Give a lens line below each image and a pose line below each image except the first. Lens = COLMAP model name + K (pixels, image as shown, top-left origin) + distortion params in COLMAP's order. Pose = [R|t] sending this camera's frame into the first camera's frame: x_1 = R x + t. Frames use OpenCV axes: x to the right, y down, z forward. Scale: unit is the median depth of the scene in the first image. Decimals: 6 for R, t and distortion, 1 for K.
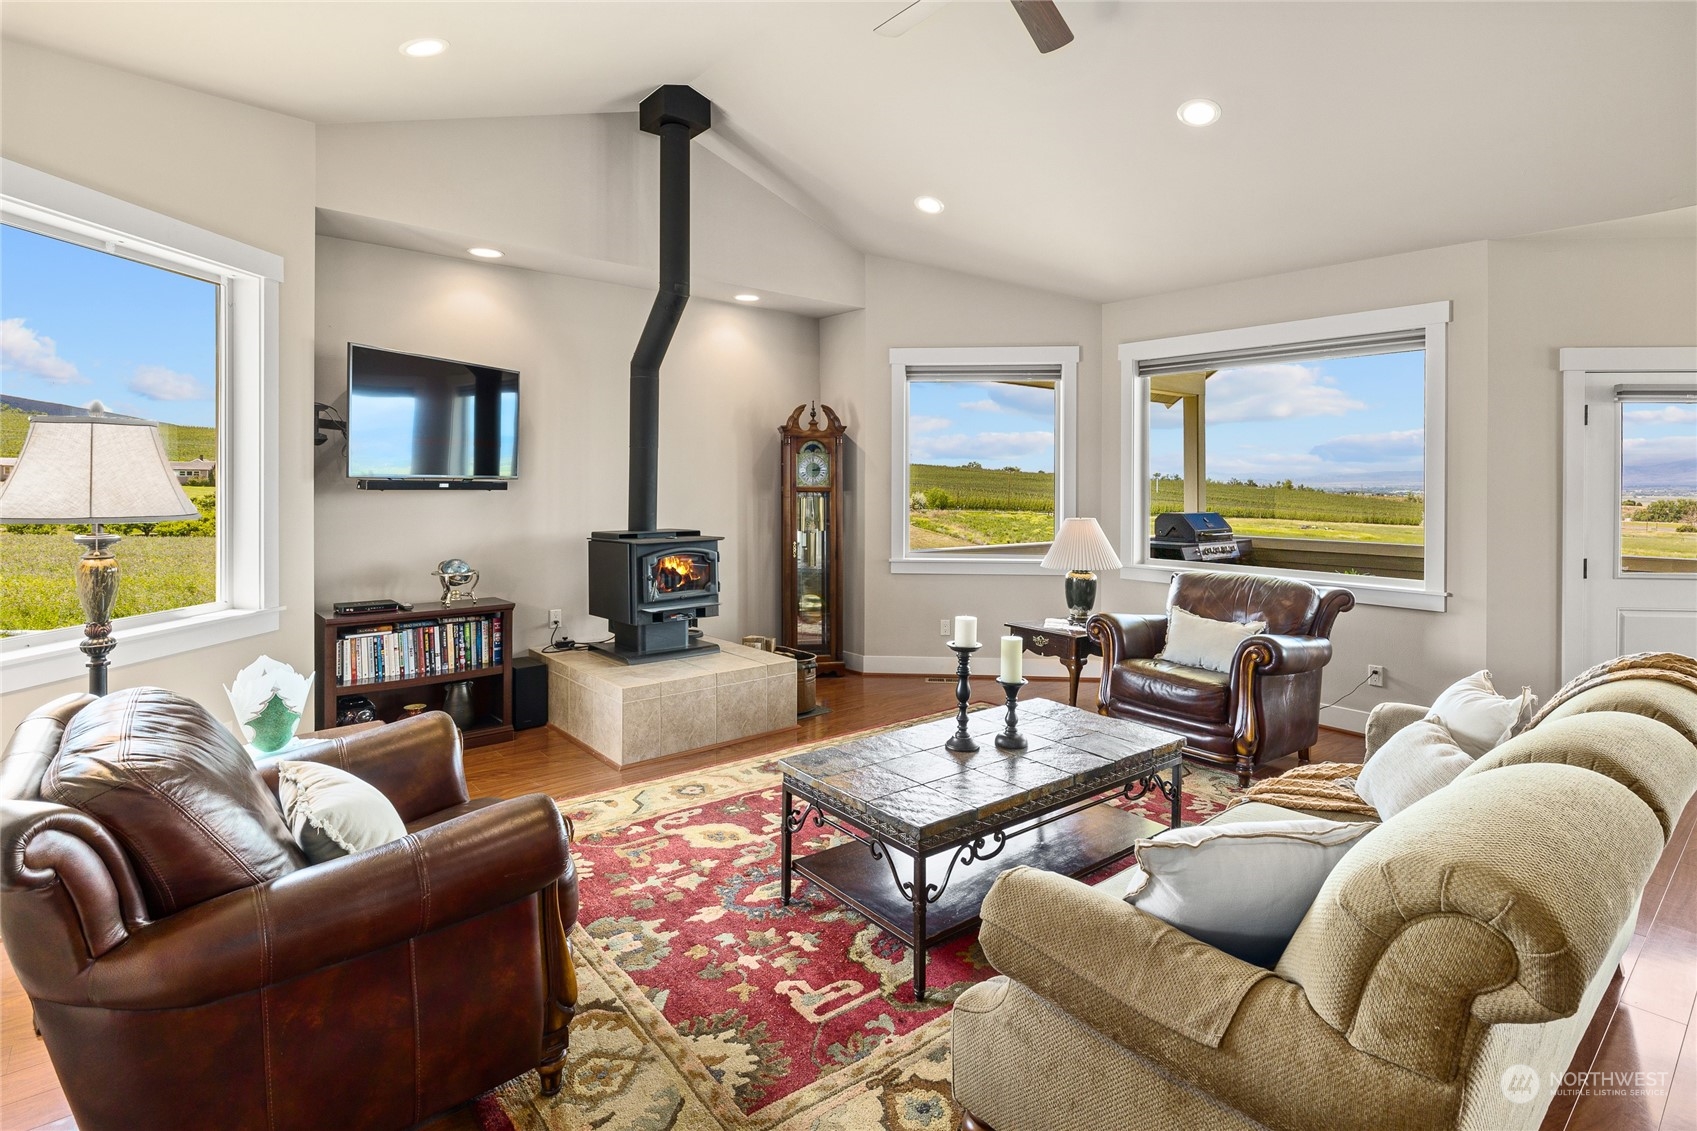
lens RADIAL K [[845.1, 0, 848.9], [0, 845.1, 484.4], [0, 0, 1]] dist [-0.004363, 0.000071]
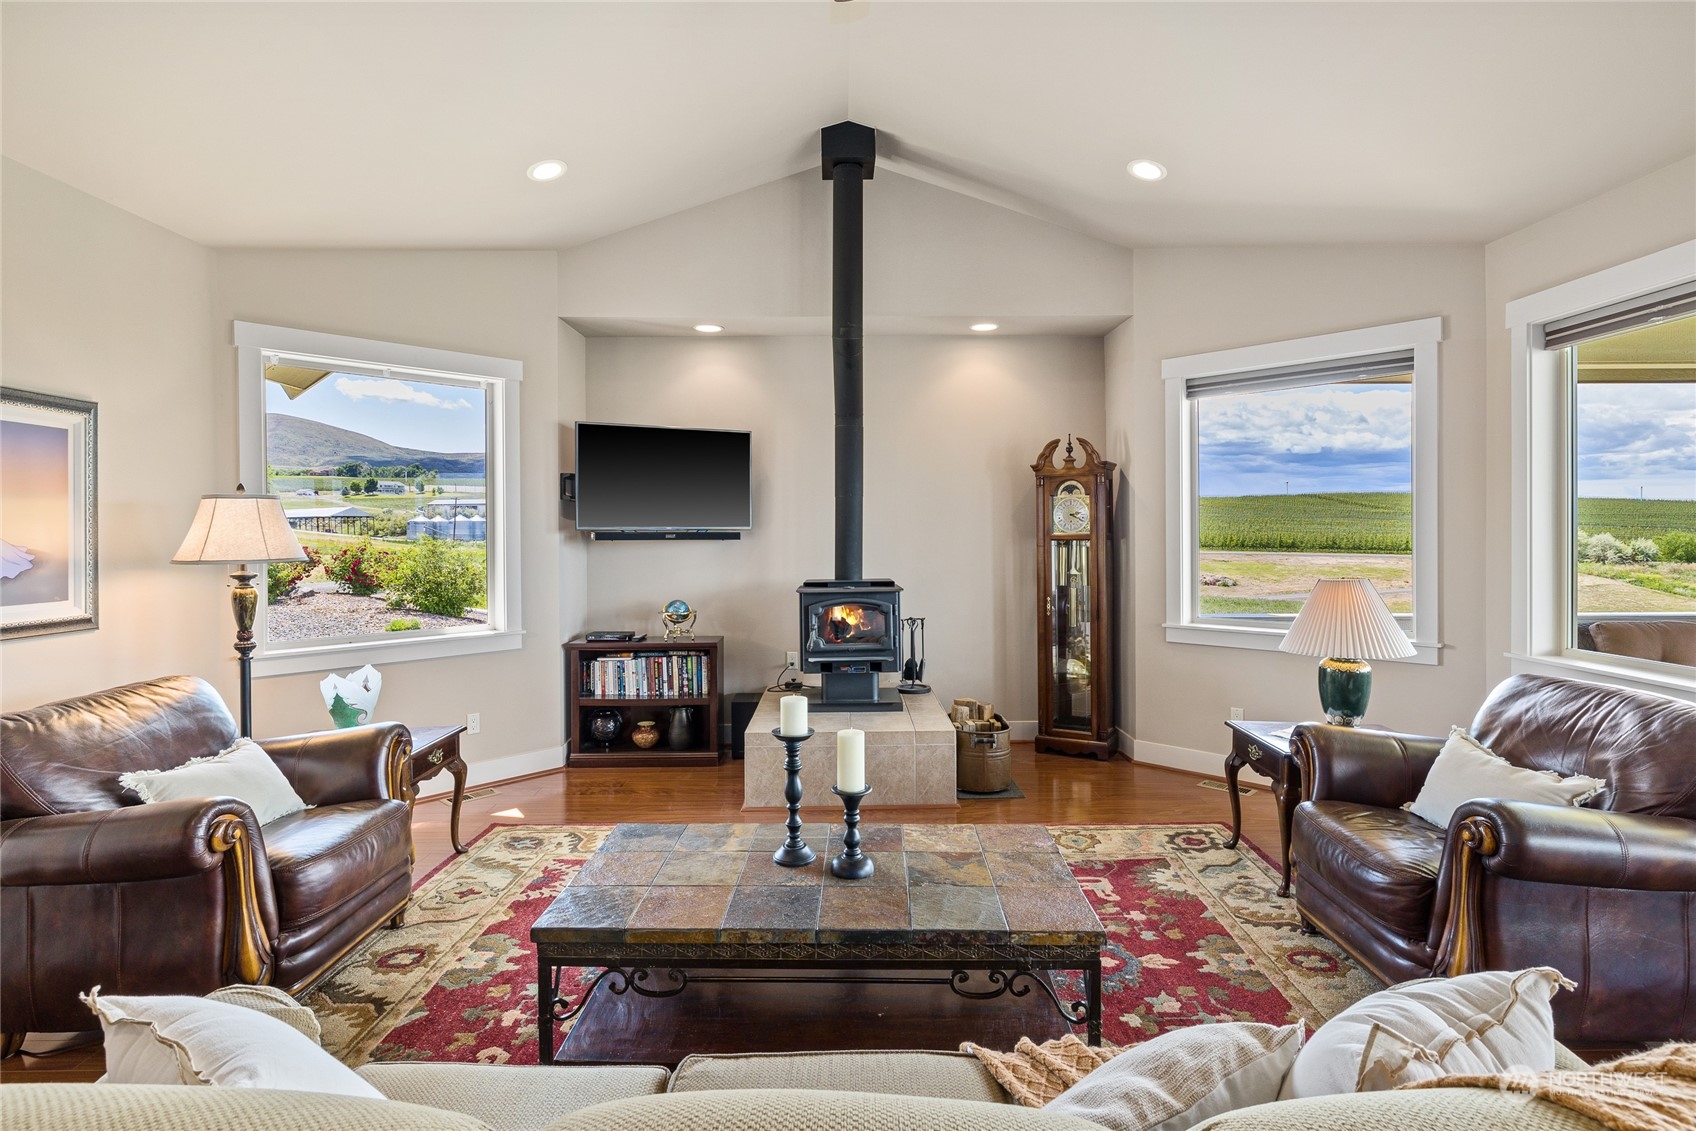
lens RADIAL K [[836.8, 0, 852.9], [0, 836.8, 536.7], [0, 0, 1]] dist [-0.003566, 0.000493]
pose [[0.768411, -0.006704, -0.639922, 0.436503], [0.009873, 0.999950, 0.001379, 0.002672], [0.639881, -0.007377, 0.768439, 0.270381]]
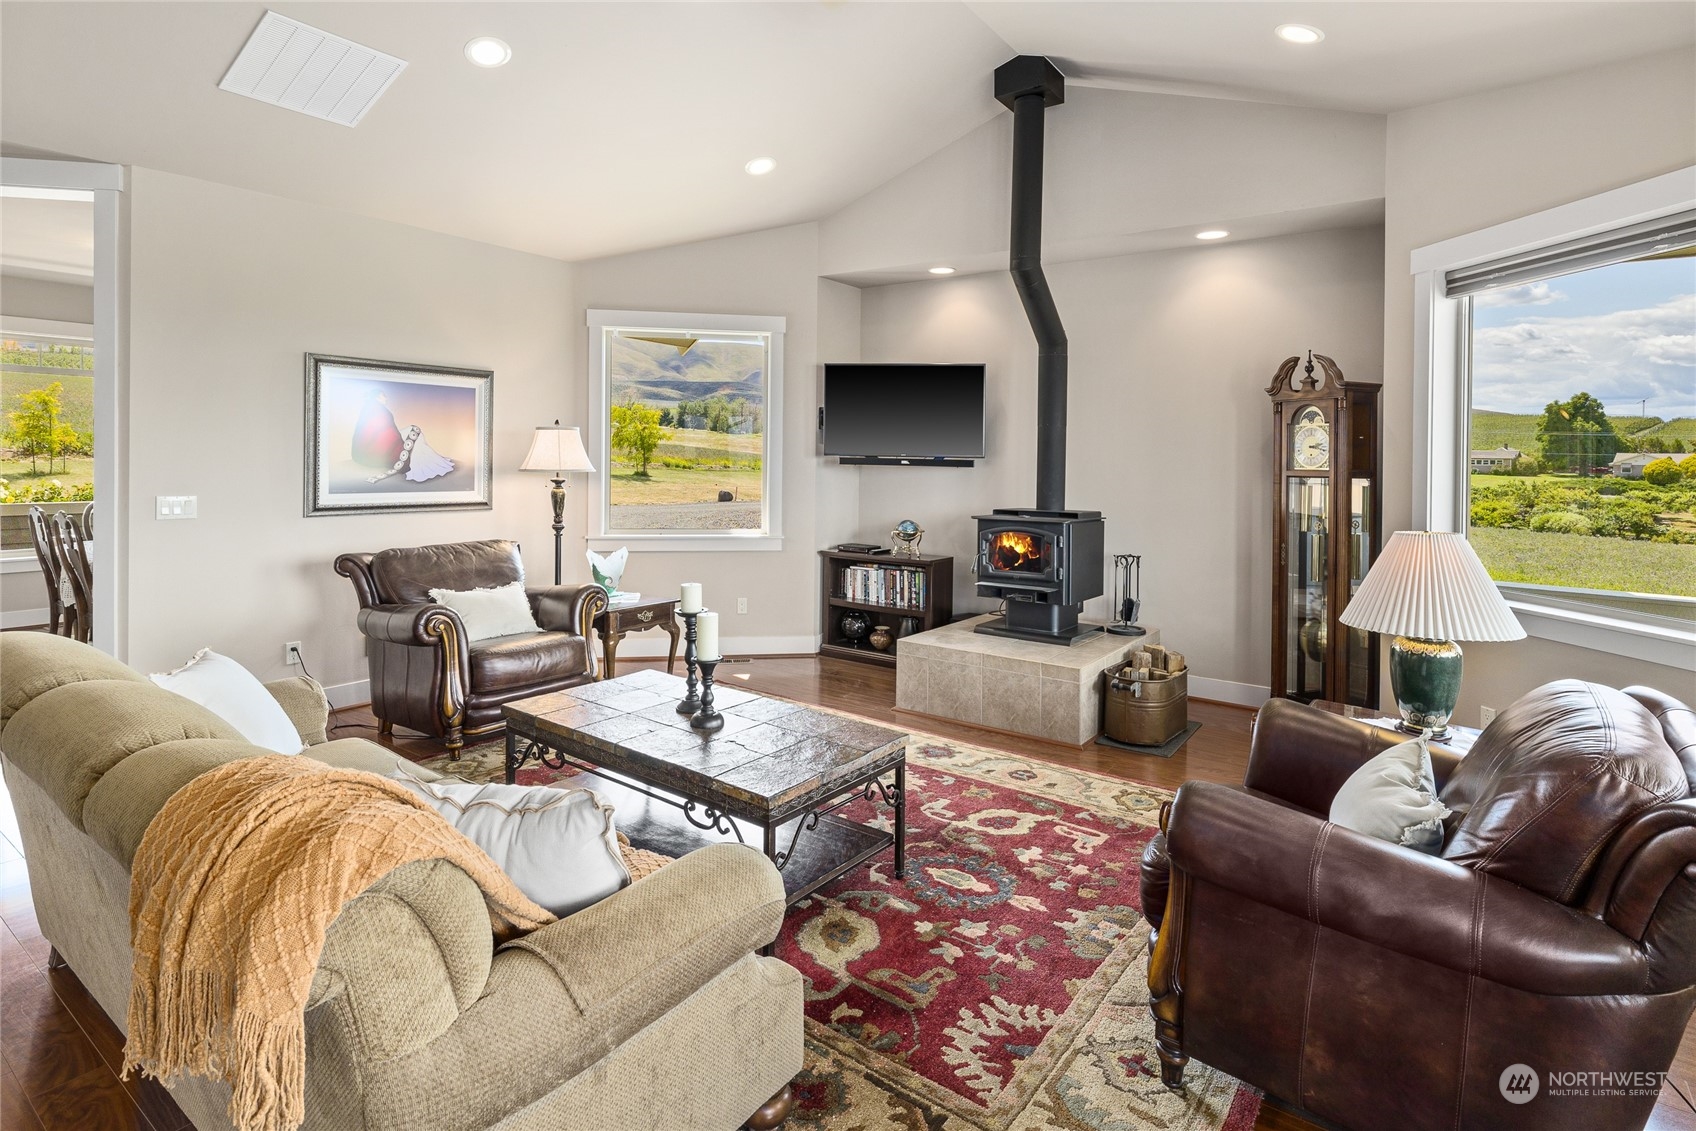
lens RADIAL K [[871.0, 0, 847.9], [0, 871.0, 465.6], [0, 0, 1]] dist [0.000281, 0.000487]
pose [[0.234041, 0.005418, -0.972212, 0.768254], [-0.015123, 0.999884, 0.001932, 0.004769], [0.972109, 0.014250, 0.234096, 0.587850]]
